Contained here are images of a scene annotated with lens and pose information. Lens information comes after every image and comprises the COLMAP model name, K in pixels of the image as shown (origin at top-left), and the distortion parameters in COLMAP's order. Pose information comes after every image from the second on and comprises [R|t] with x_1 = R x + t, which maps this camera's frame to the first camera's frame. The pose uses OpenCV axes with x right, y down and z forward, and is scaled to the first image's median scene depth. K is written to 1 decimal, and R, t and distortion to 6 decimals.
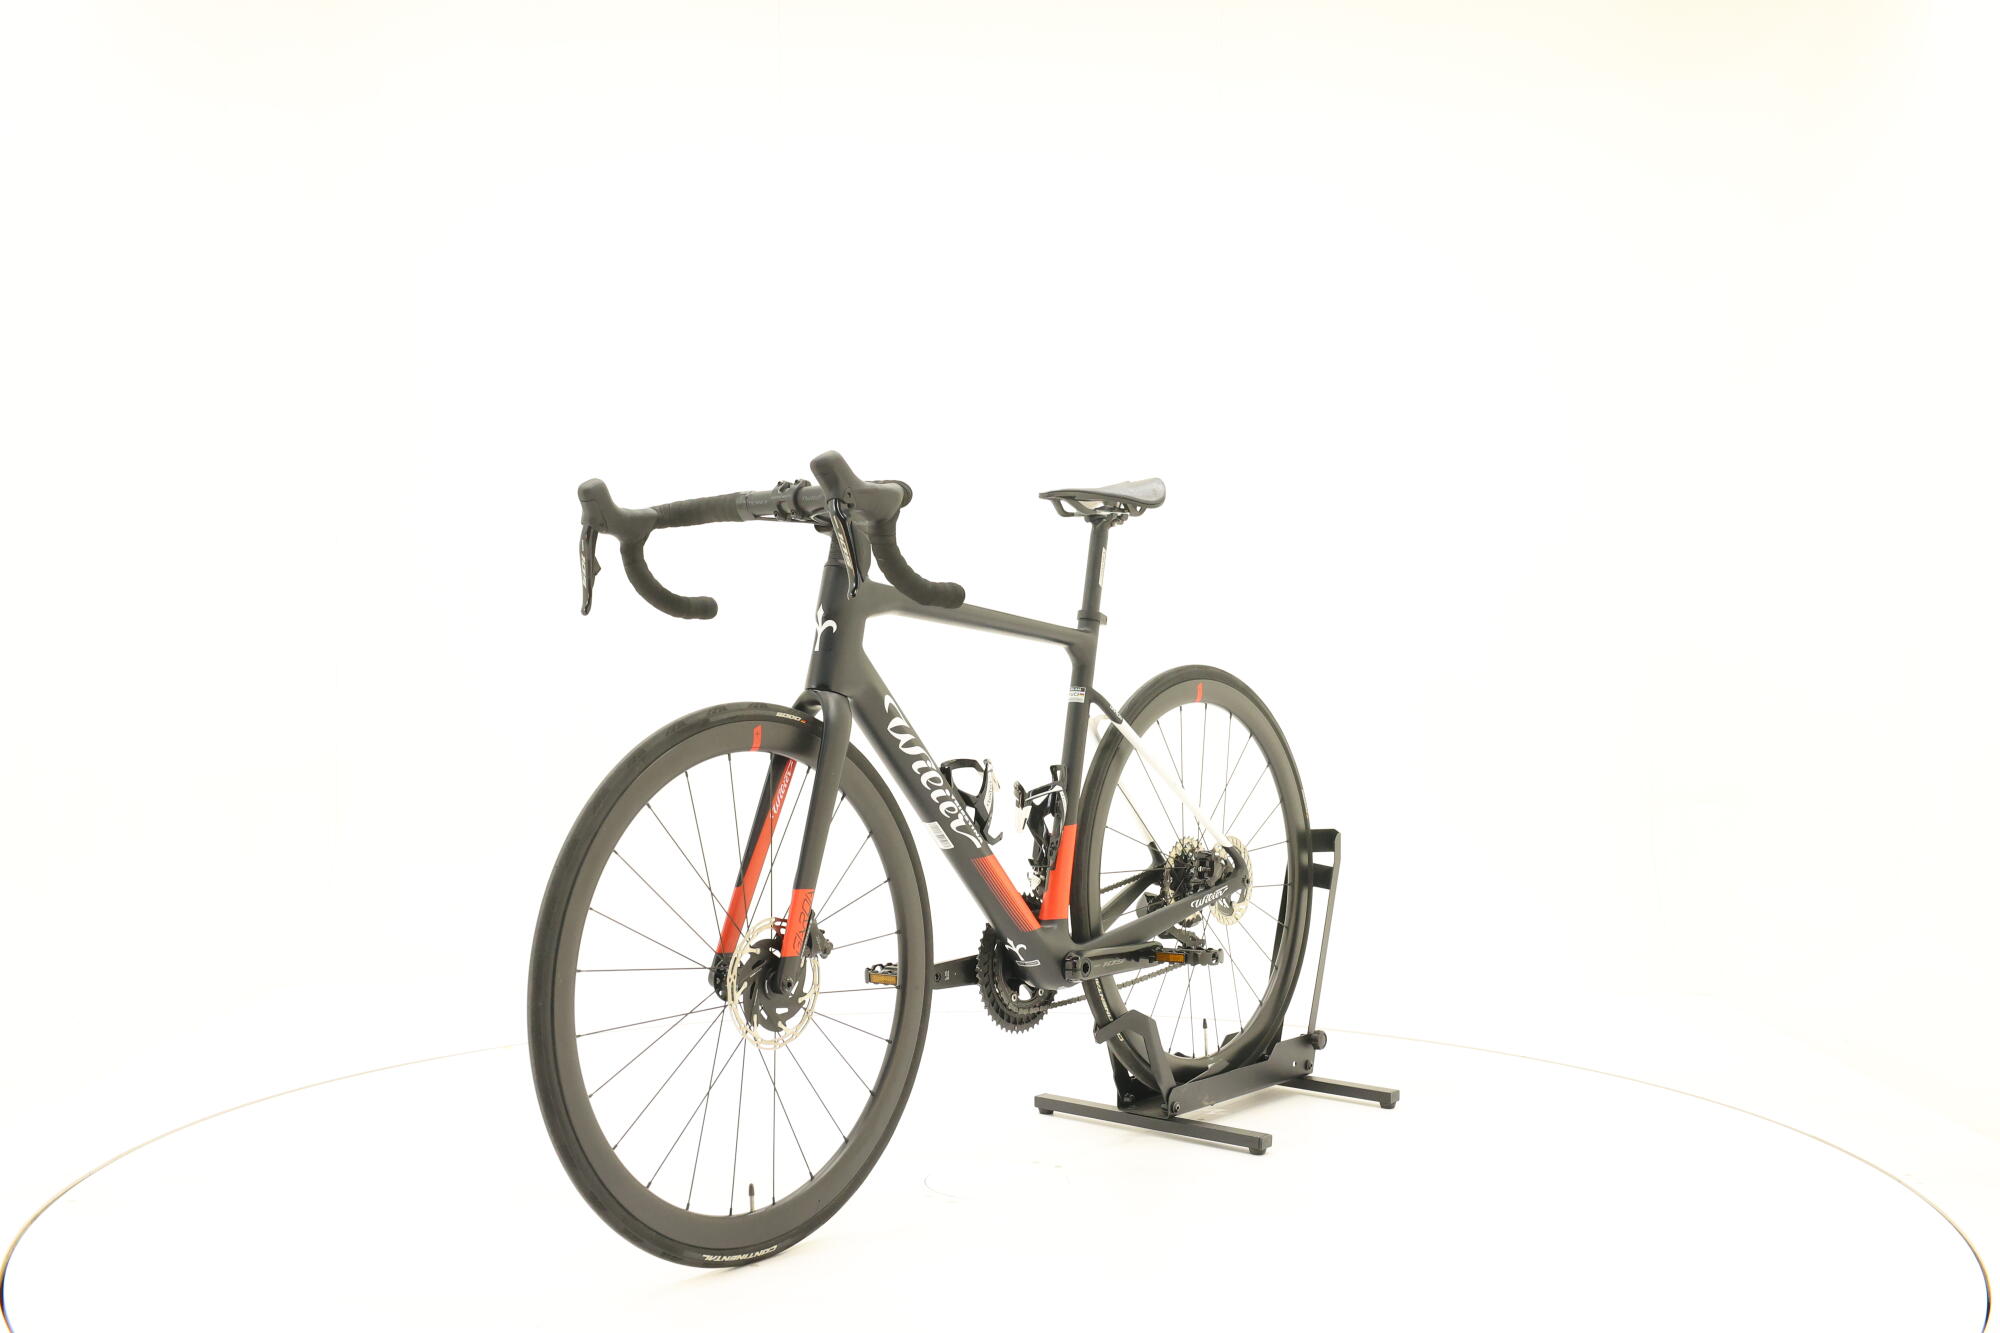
lens RADIAL K [[2169.3, 0, 1000.0], [0, 2169.3, 666.5], [0, 0, 1]] dist [0.008930, 0.005484]
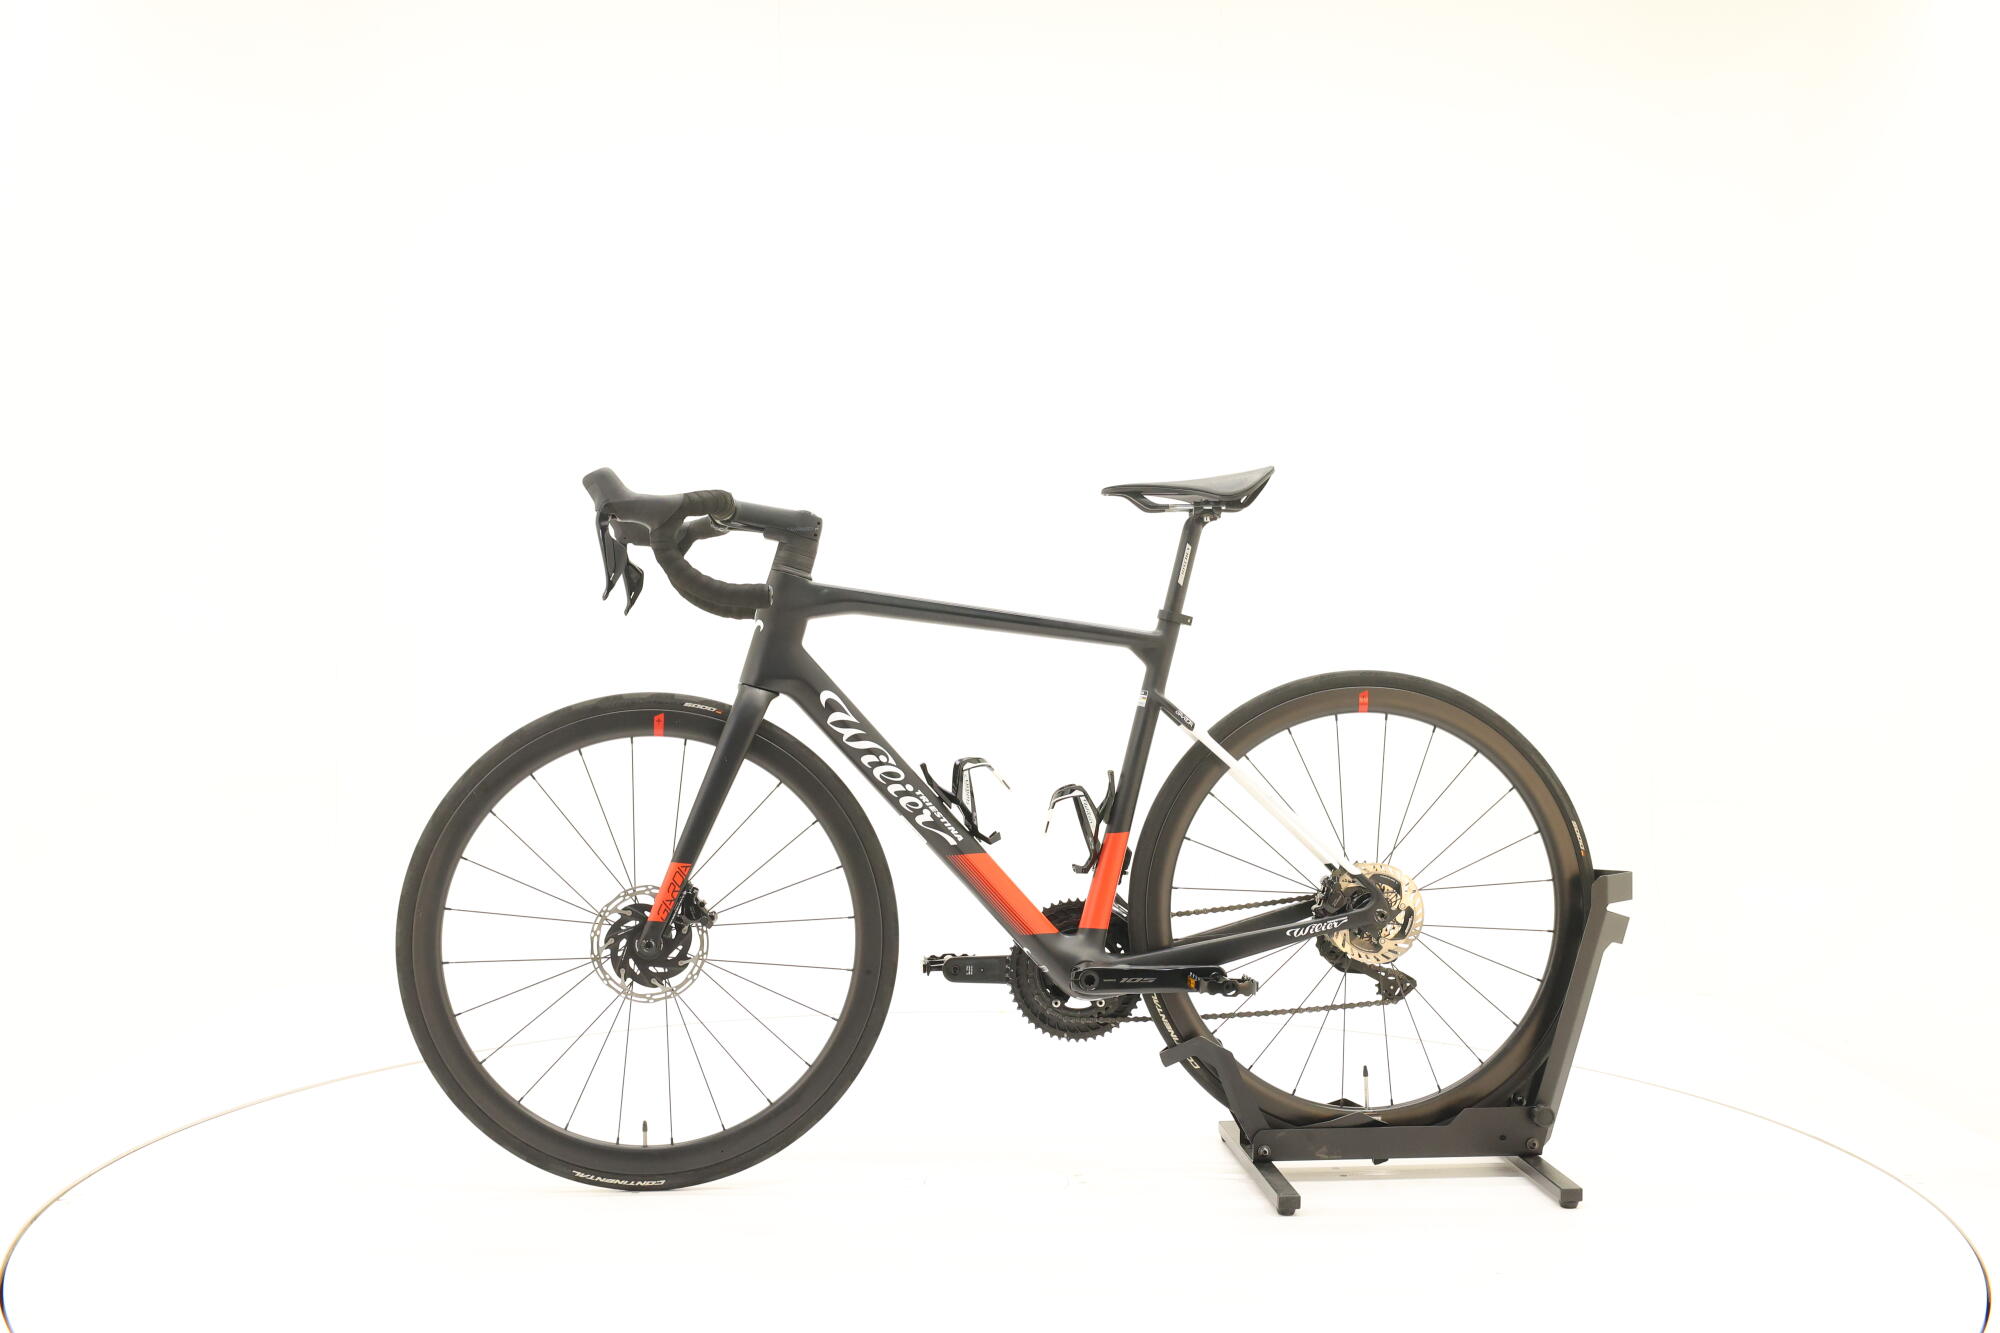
lens RADIAL K [[2169.3, 0, 1000.0], [0, 2169.3, 666.5], [0, 0, 1]] dist [0.008930, 0.005484]
pose [[0.701741, 0.010809, -0.712351, 0.757106], [-0.016631, 0.999861, -0.001212, 0.001127], [0.712238, 0.012698, 0.701823, 0.315228]]
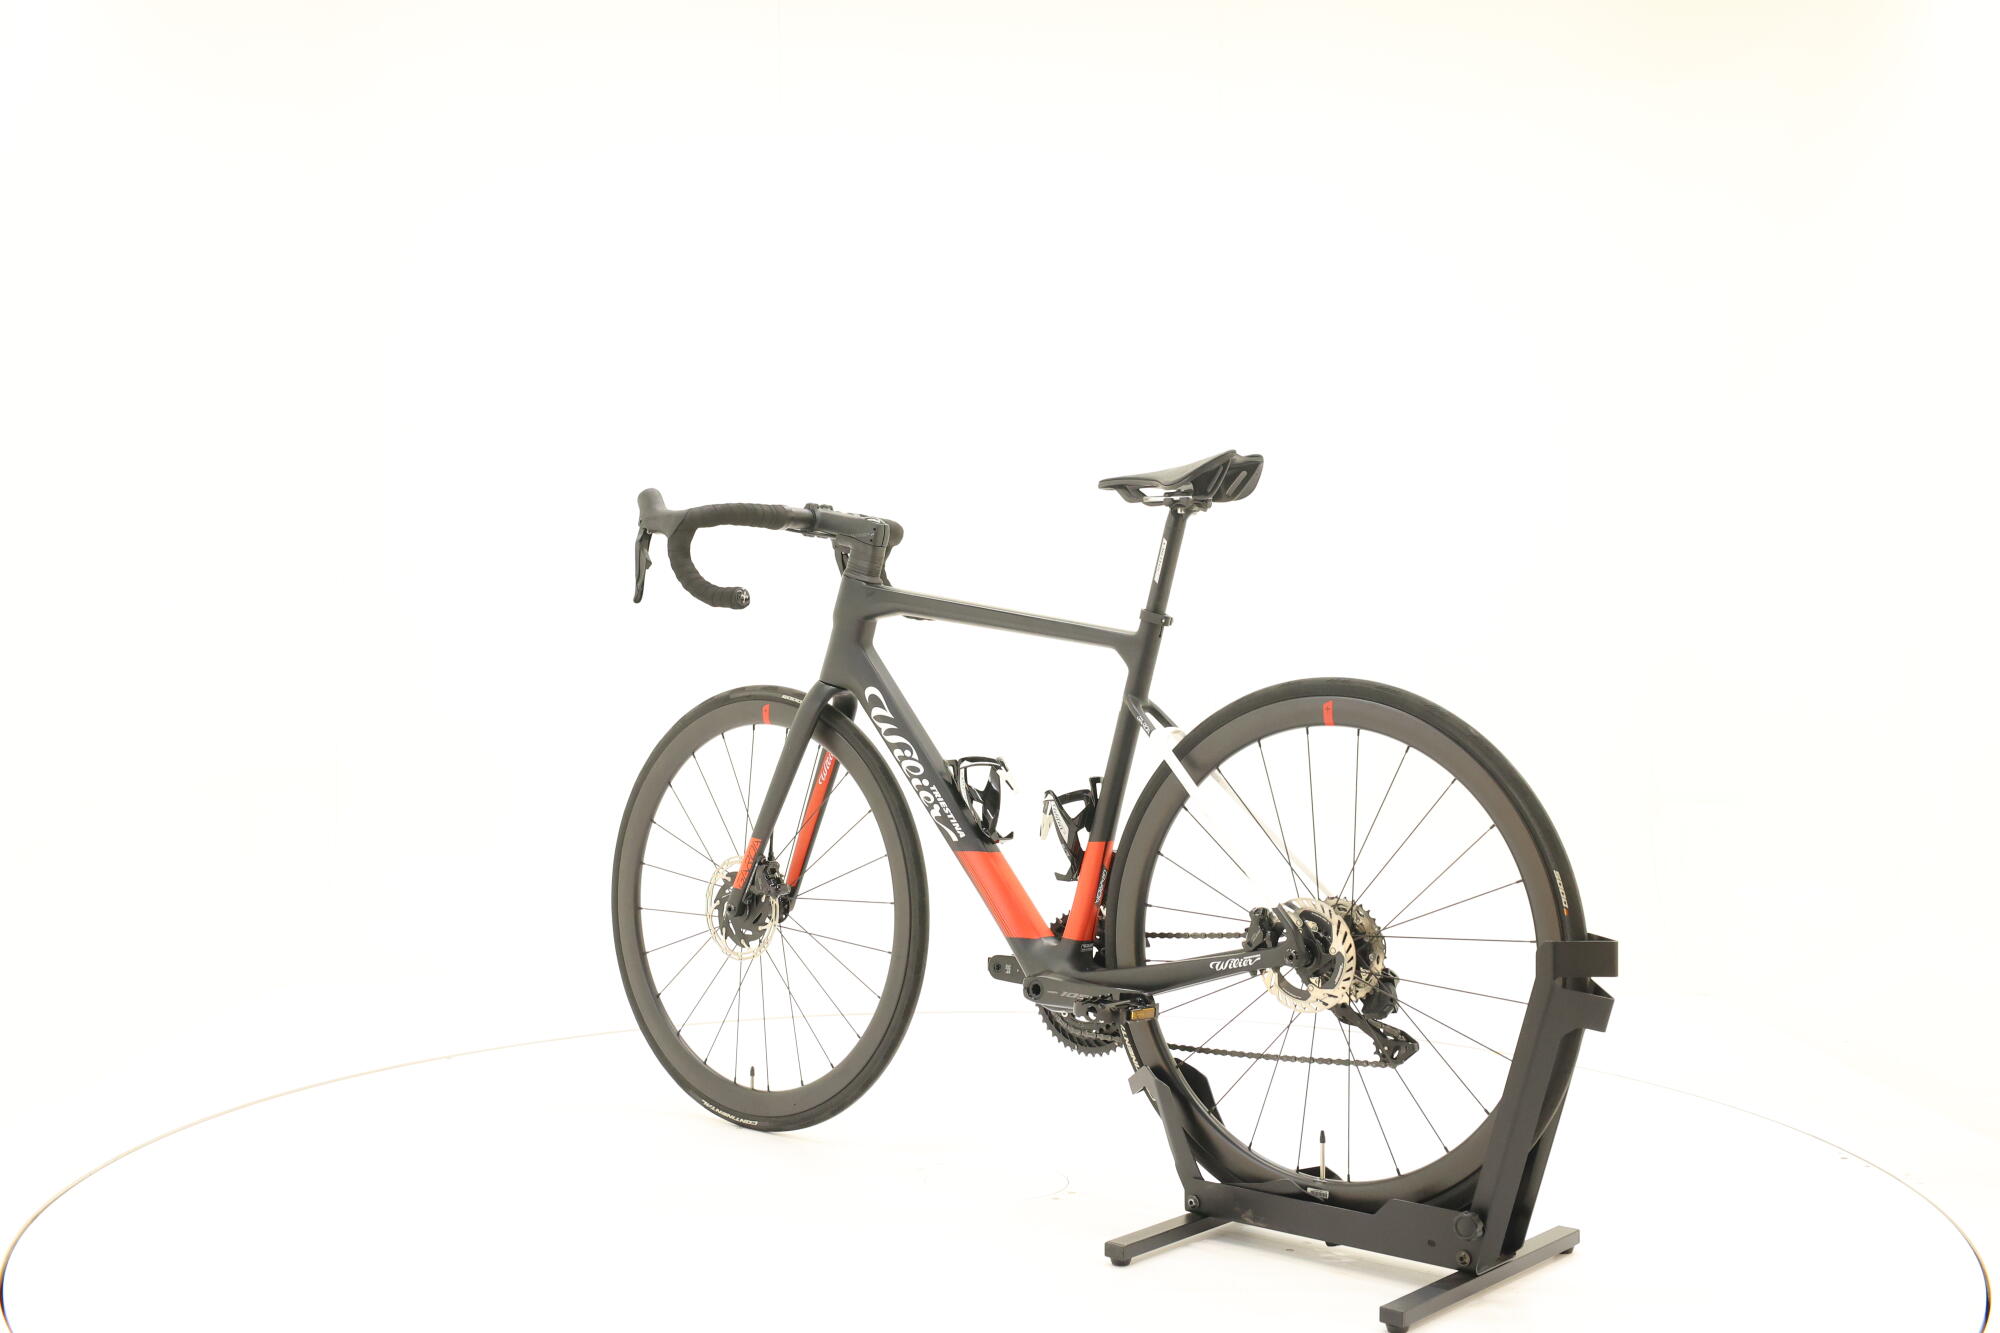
lens RADIAL K [[2169.3, 0, 1000.0], [0, 2169.3, 666.5], [0, 0, 1]] dist [0.008930, 0.005484]
pose [[-0.023408, 0.018652, -0.999552, 1.060235], [-0.026007, 0.999476, 0.019259, -0.020566], [0.999388, 0.026446, -0.022911, 1.085635]]
